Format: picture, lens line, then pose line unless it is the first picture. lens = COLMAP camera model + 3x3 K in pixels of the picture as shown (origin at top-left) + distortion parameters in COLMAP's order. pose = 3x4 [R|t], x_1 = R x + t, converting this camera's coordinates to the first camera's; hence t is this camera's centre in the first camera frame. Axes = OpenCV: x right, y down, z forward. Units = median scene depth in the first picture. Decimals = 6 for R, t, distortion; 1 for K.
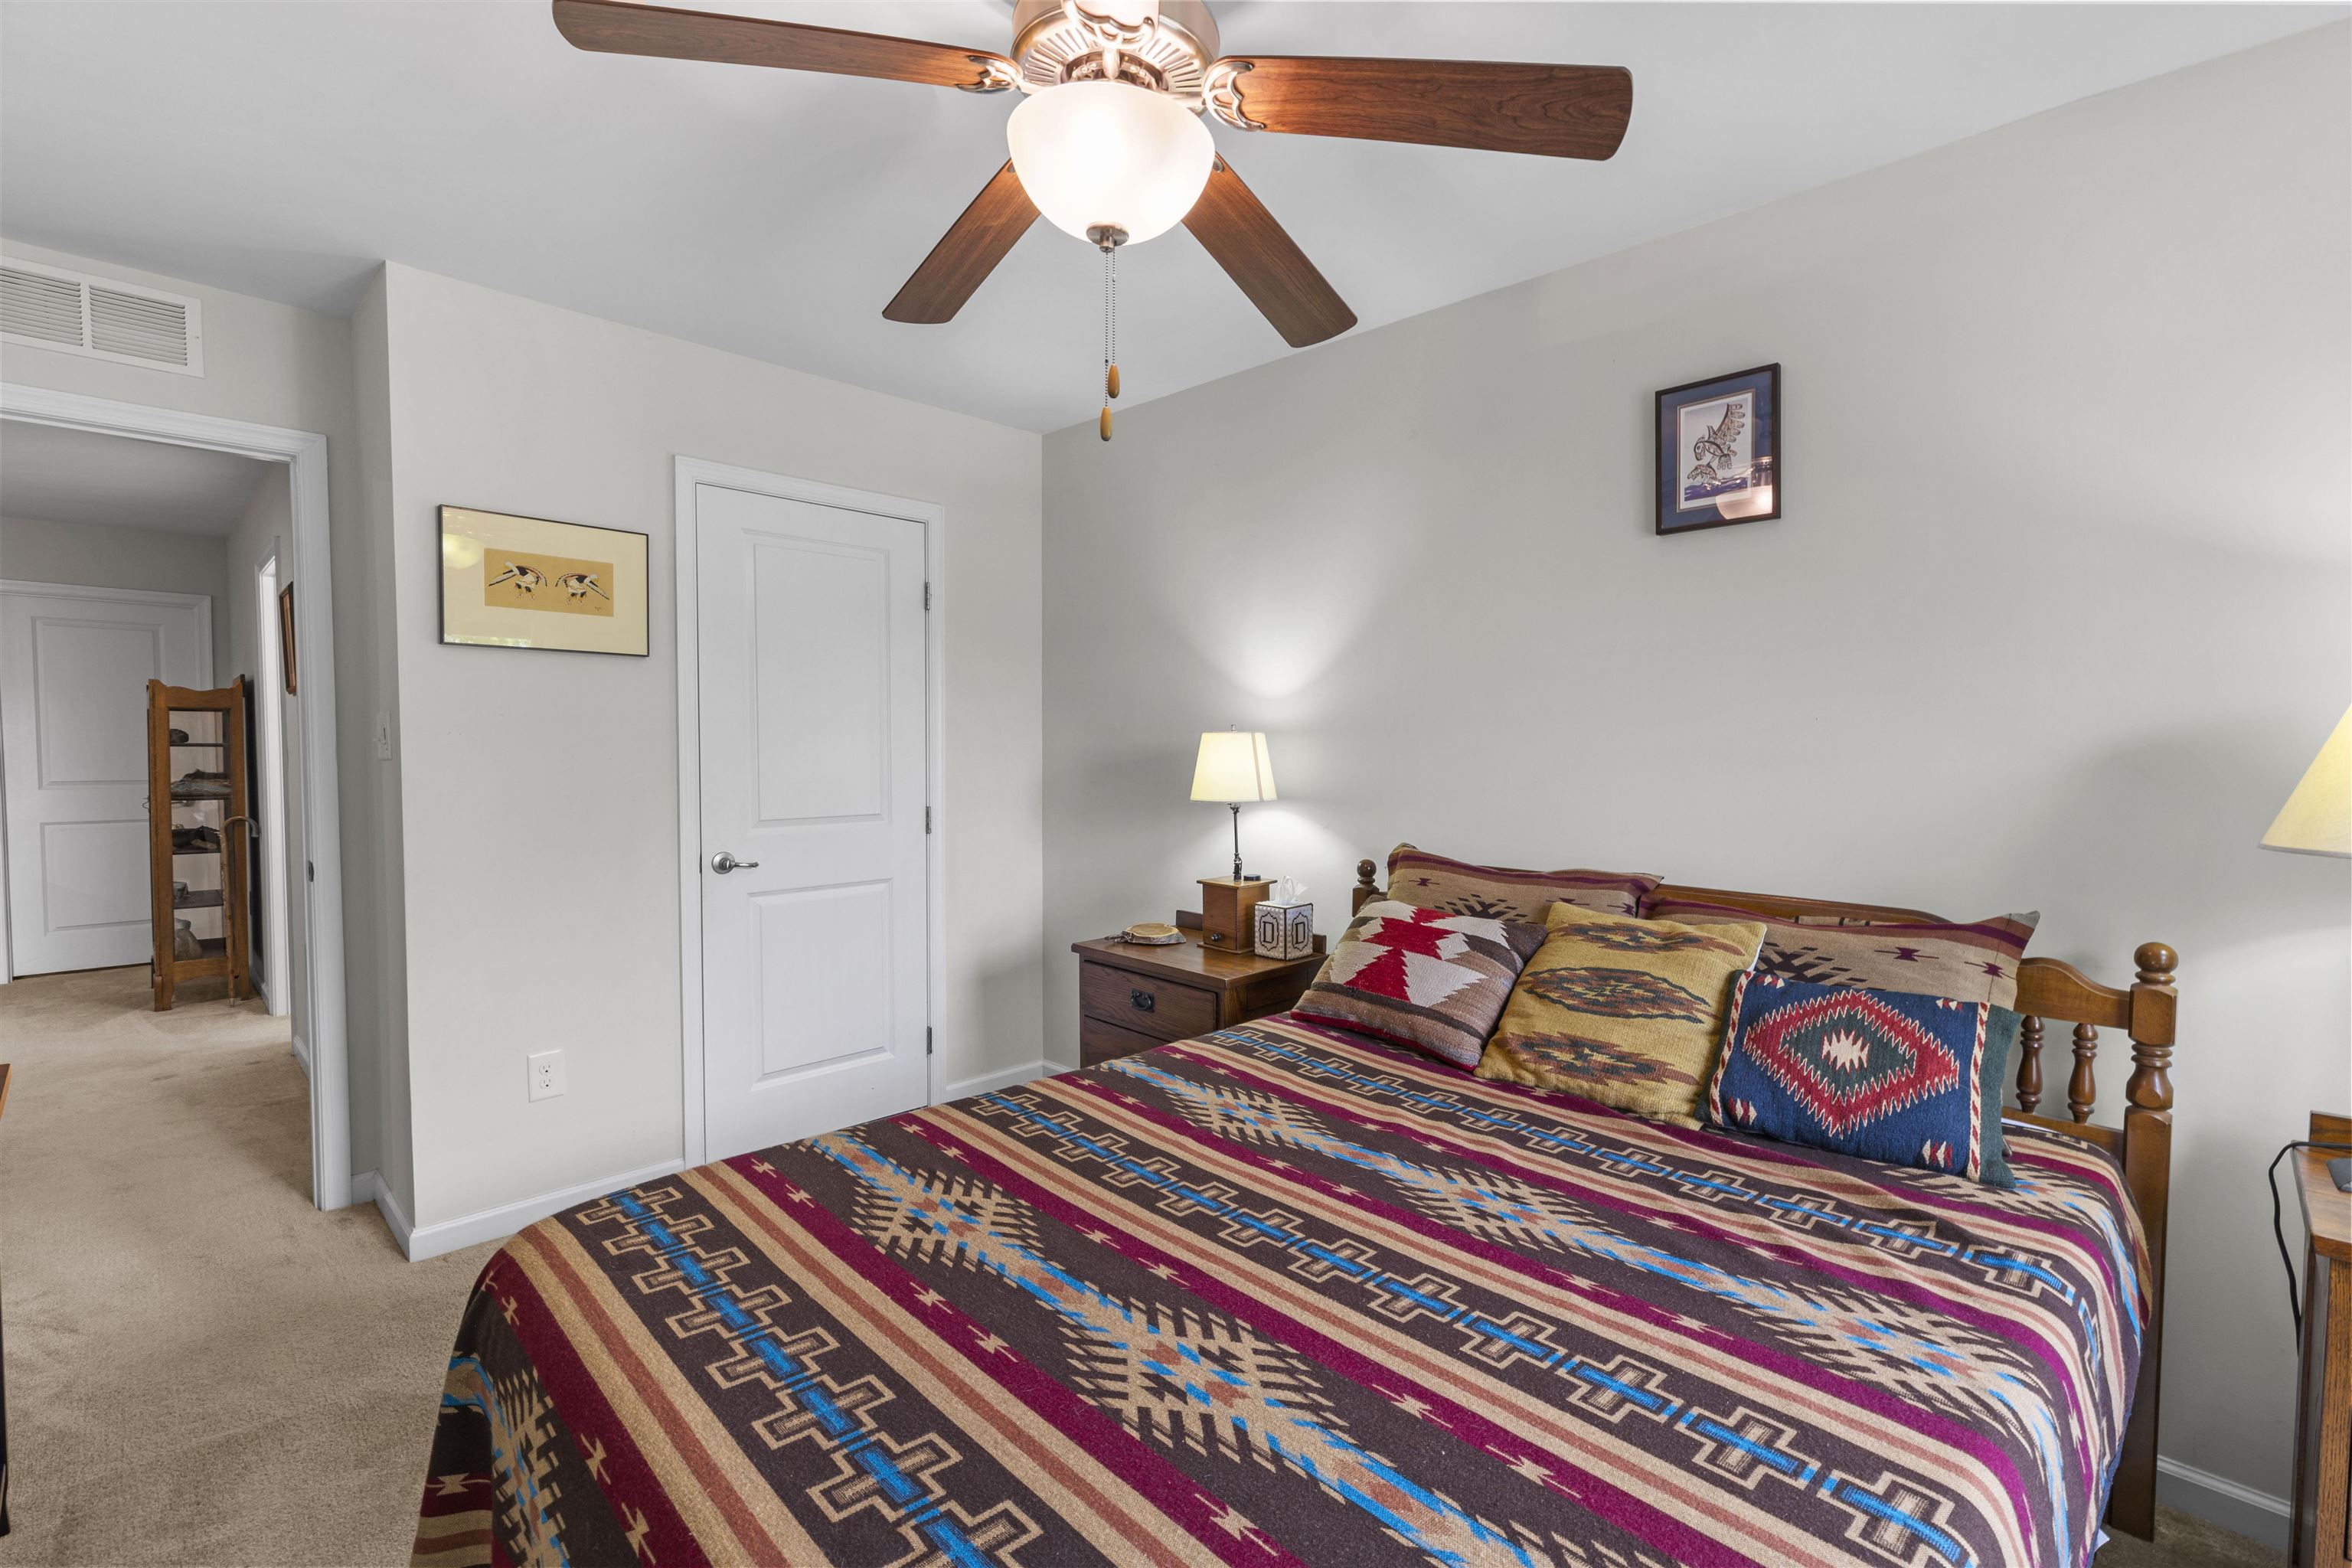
lens RADIAL K [[1050.9, 0, 1180.3], [0, 1050.9, 770.3], [0, 0, 1]] dist [0.002574, -0.000174]
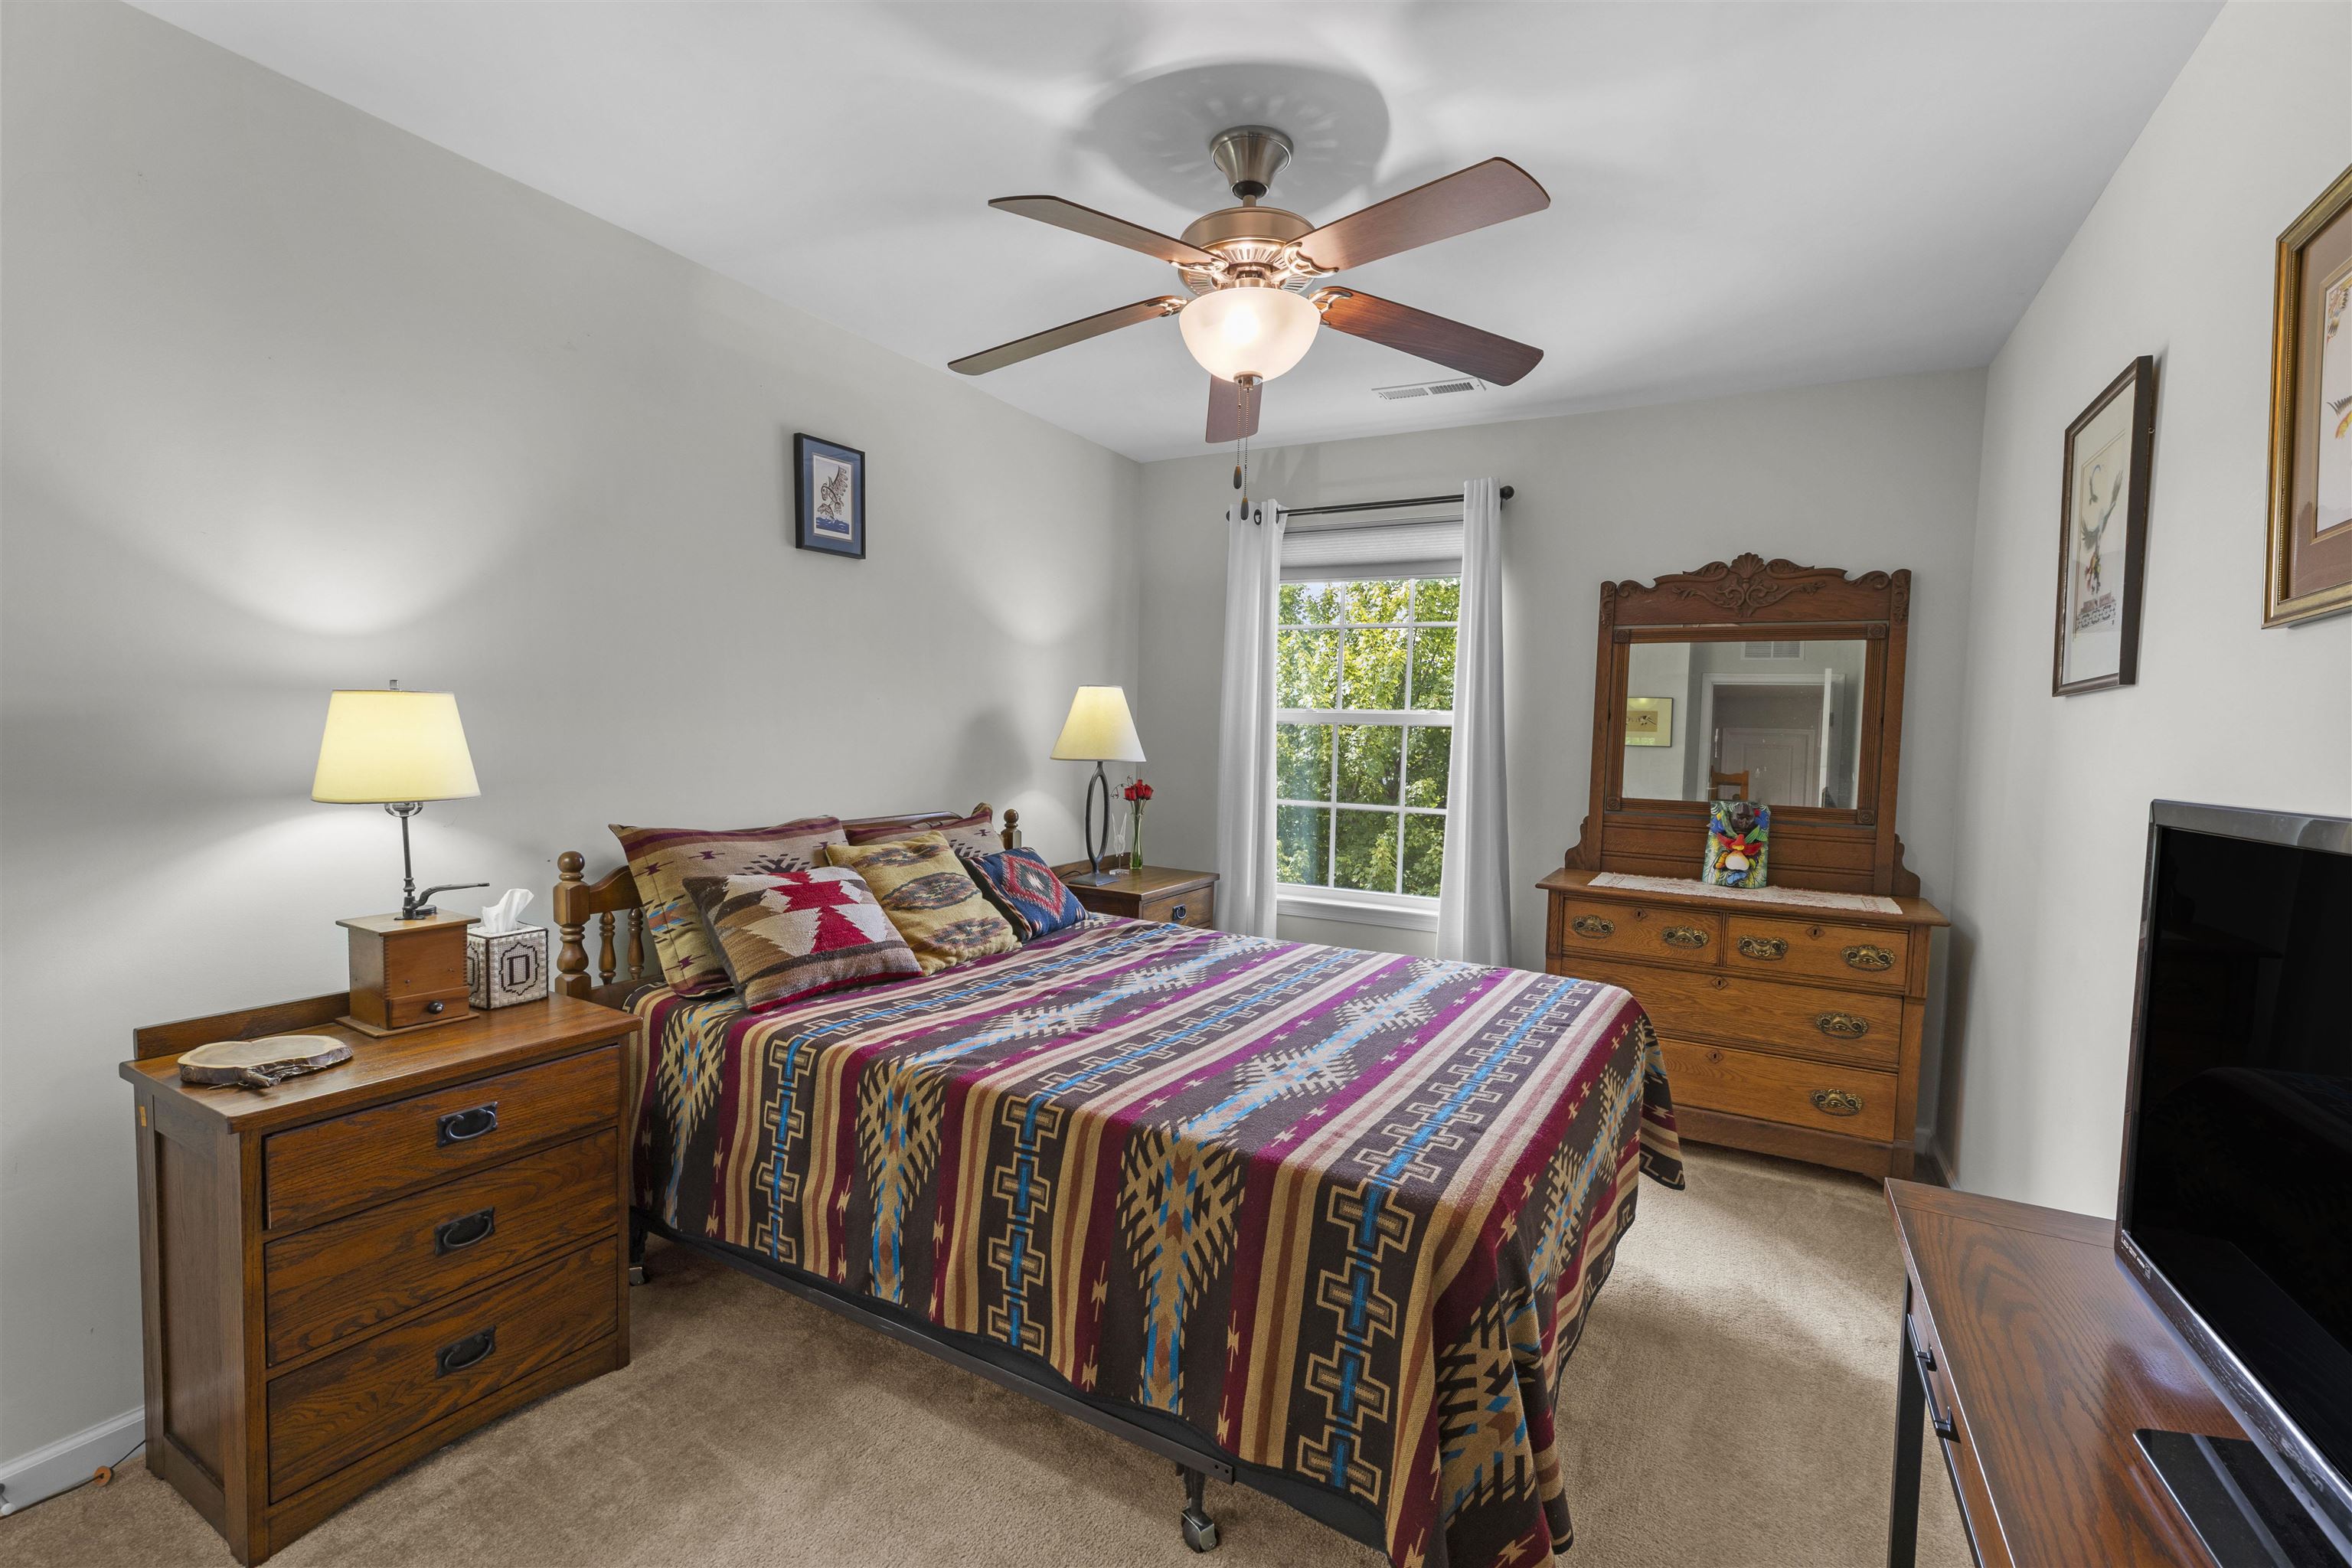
lens RADIAL K [[1050.9, 0, 1181.1], [0, 1050.9, 784.5], [0, 0, 1]] dist [0.002574, -0.000174]
pose [[-0.282766, -0.069318, 0.956681, -1.060079], [-0.000051, 0.997386, 0.072252, -0.038677], [-0.959189, 0.020381, -0.282031, 1.092229]]
